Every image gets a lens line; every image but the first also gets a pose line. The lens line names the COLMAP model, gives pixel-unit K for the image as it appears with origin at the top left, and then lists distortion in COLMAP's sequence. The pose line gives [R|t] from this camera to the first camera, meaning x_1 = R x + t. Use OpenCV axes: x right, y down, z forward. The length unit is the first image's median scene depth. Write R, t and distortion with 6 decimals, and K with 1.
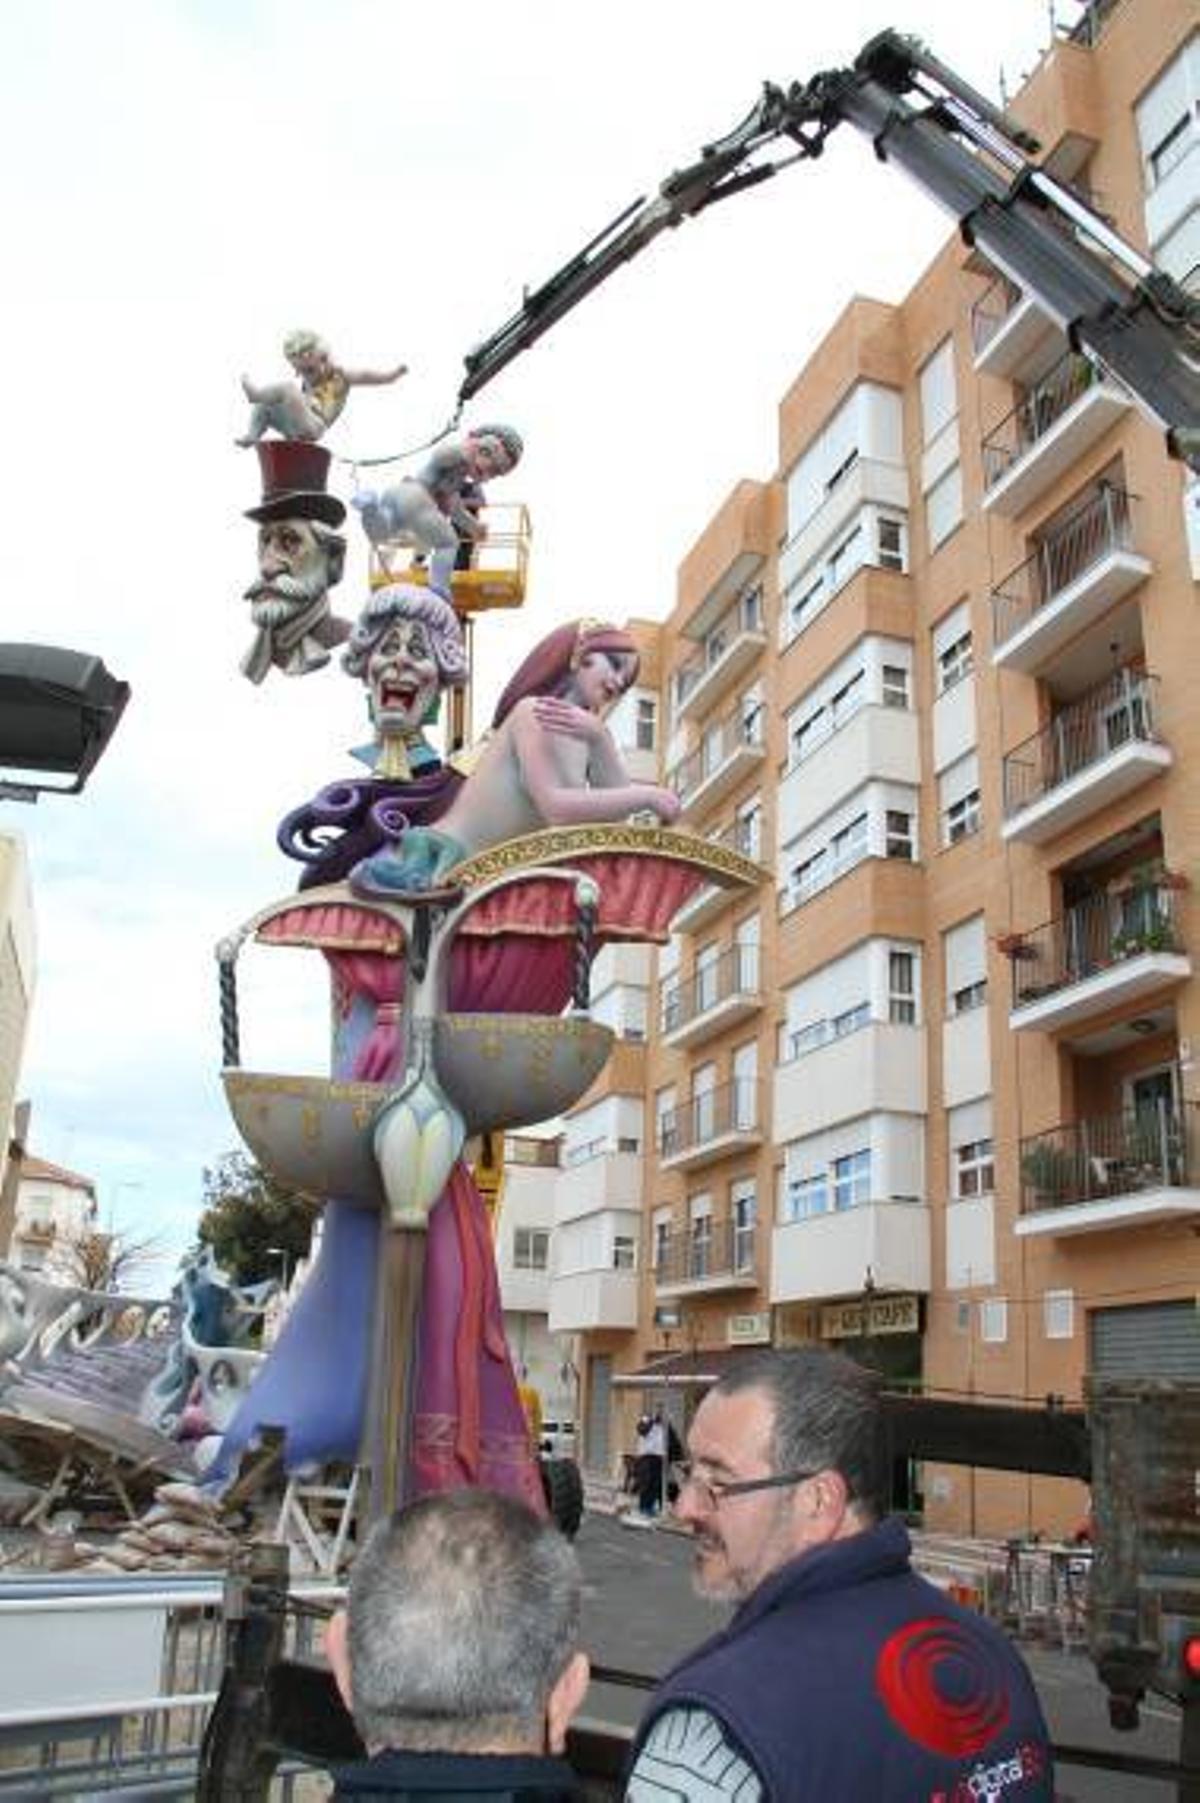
lens RADIAL K [[1467.6, 0, 600.0], [0, 1467.6, 901.5], [0, 0, 1]] dist [-0.183407, 0.170692]
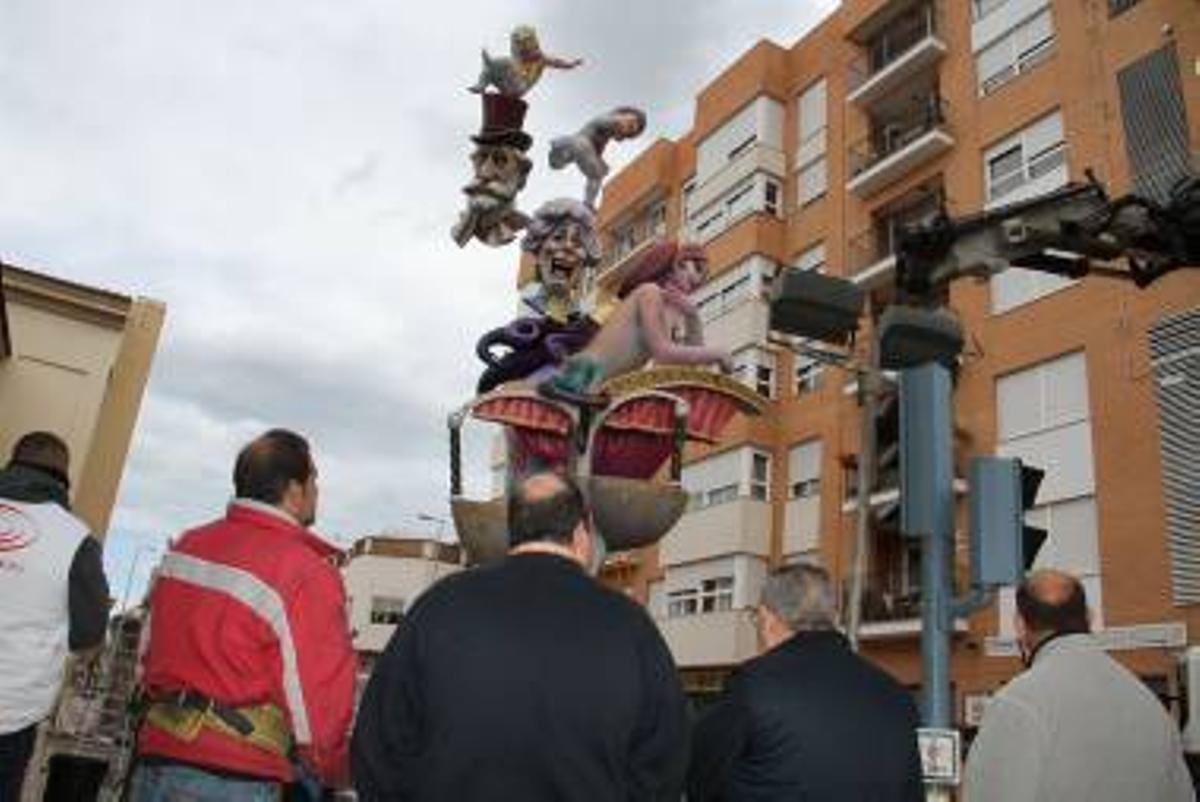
lens RADIAL K [[980.3, 0, 600.0], [0, 980.3, 401.0], [0, 0, 1]] dist [-0.171233, 0.113739]
pose [[0.978734, 0.115752, 0.169354, -0.187262], [-0.116954, 0.993133, -0.002897, -0.001036], [-0.168527, -0.016972, 0.985551, -0.035292]]
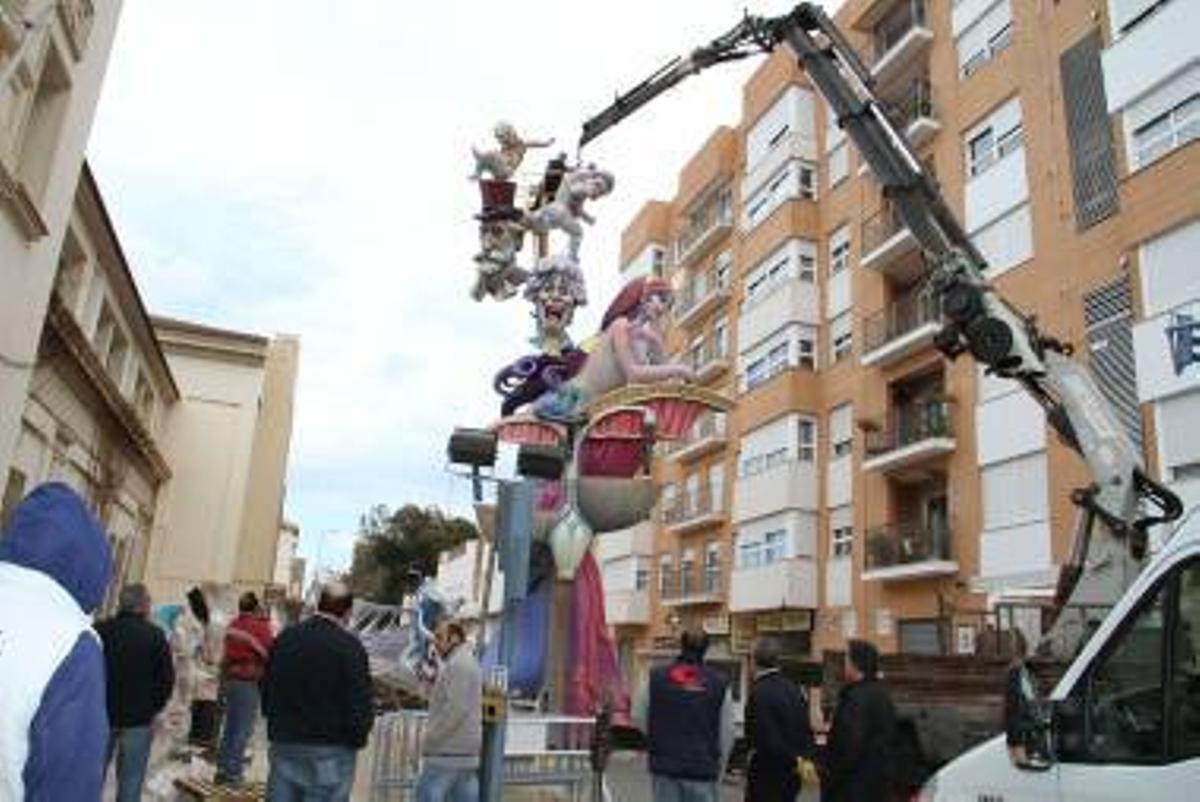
lens RADIAL K [[985.2, 0, 600.0], [0, 985.2, 401.0], [0, 0, 1]] dist [-0.185829, 0.117531]
pose [[0.999859, 0.012937, -0.010748, -0.042488], [-0.012196, 0.997721, 0.066368, -0.080375], [0.011582, -0.066227, 0.997737, -0.250333]]
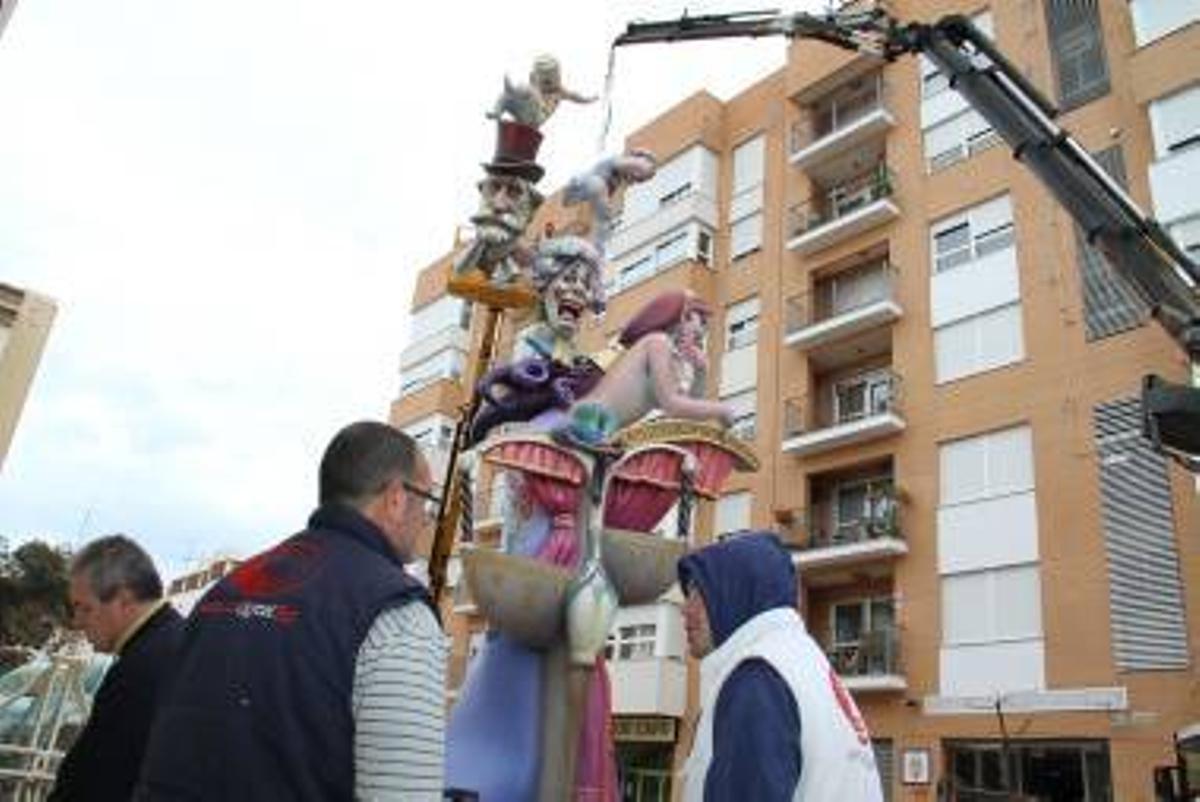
lens RADIAL K [[980.3, 0, 600.0], [0, 980.3, 401.0], [0, 0, 1]] dist [-0.171233, 0.113739]
pose [[0.926454, 0.187693, 0.326274, -0.305773], [-0.178400, 0.982219, -0.058469, 0.004141], [-0.331446, -0.004038, 0.943465, 0.017492]]
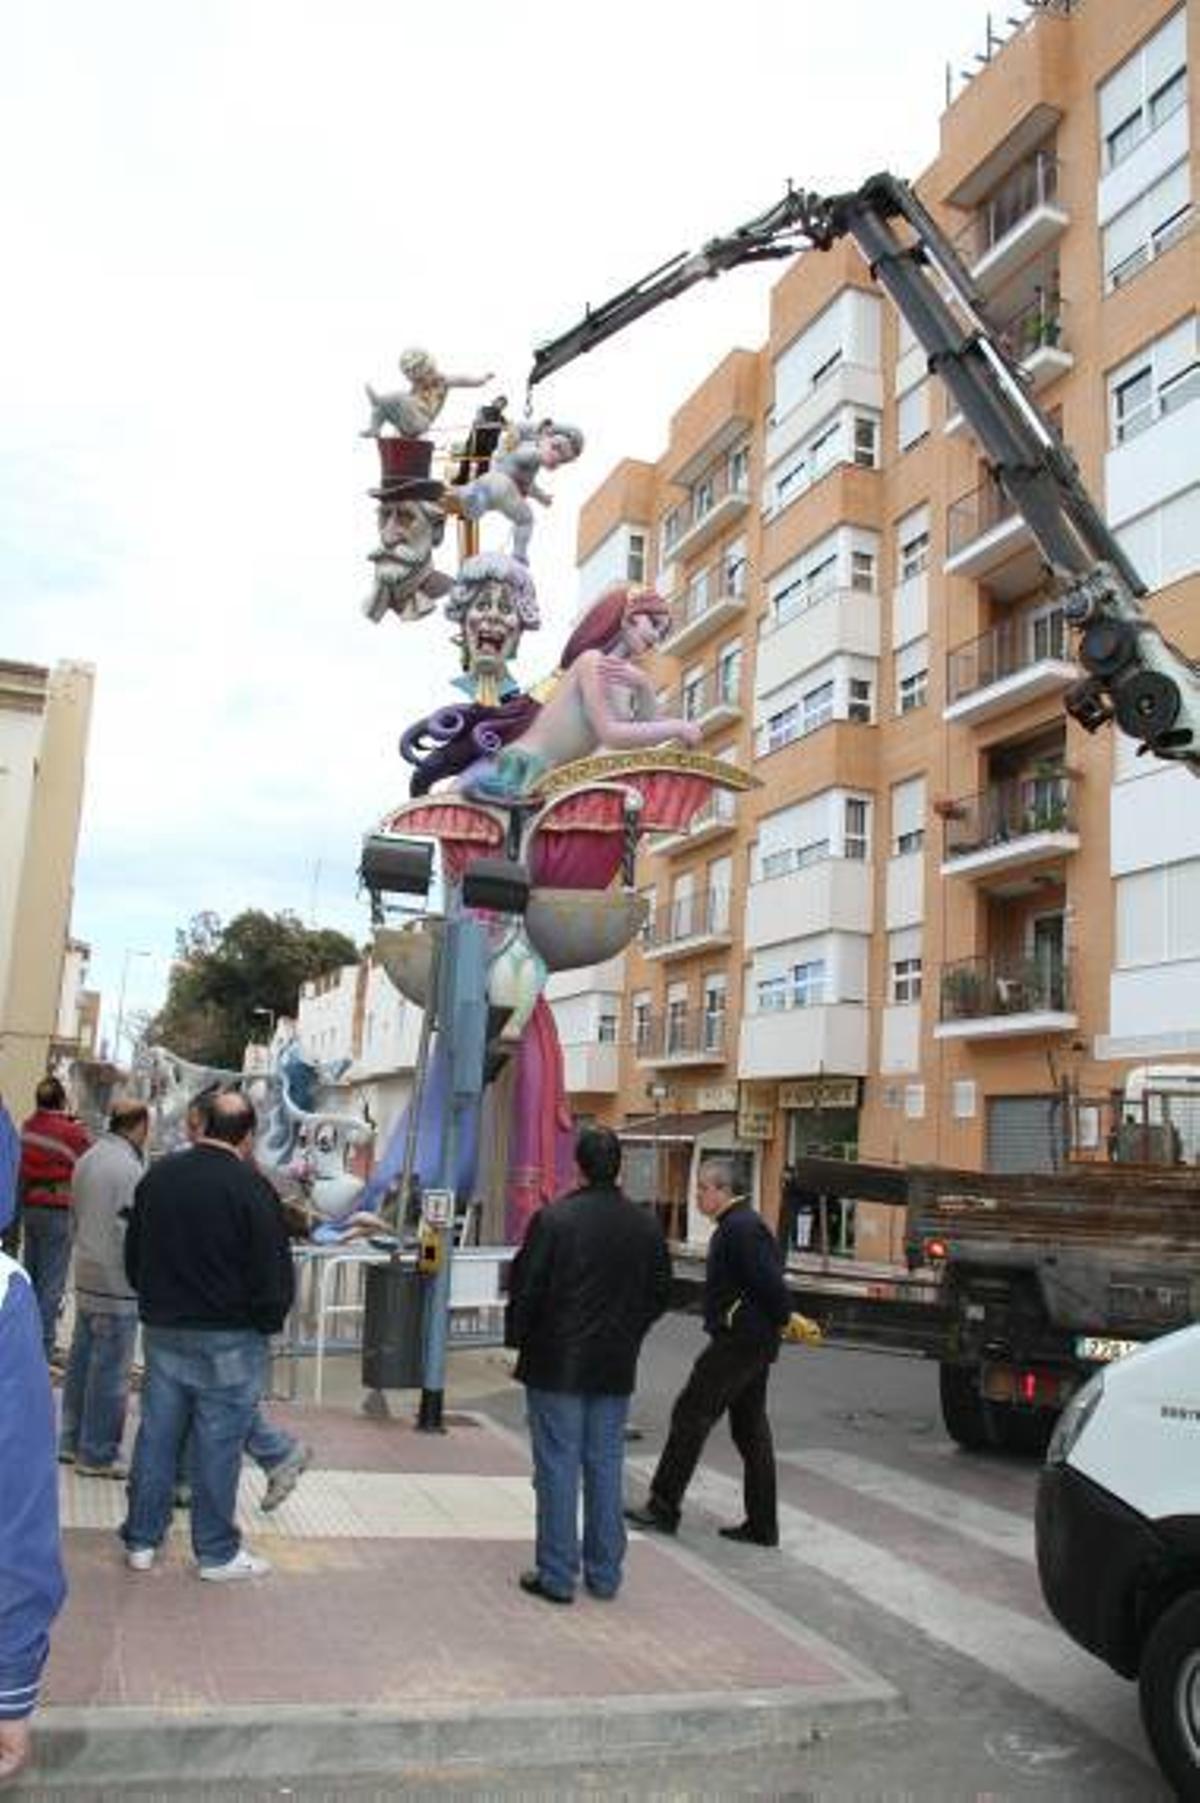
lens RADIAL K [[1473.0, 0, 600.0], [0, 1473.0, 901.5], [0, 0, 1]] dist [-0.171233, 0.113739]
pose [[0.999205, 0.020145, 0.034404, -0.057203], [-0.025562, 0.985950, 0.165074, -0.093774], [-0.030595, -0.165822, 0.985681, -0.255367]]
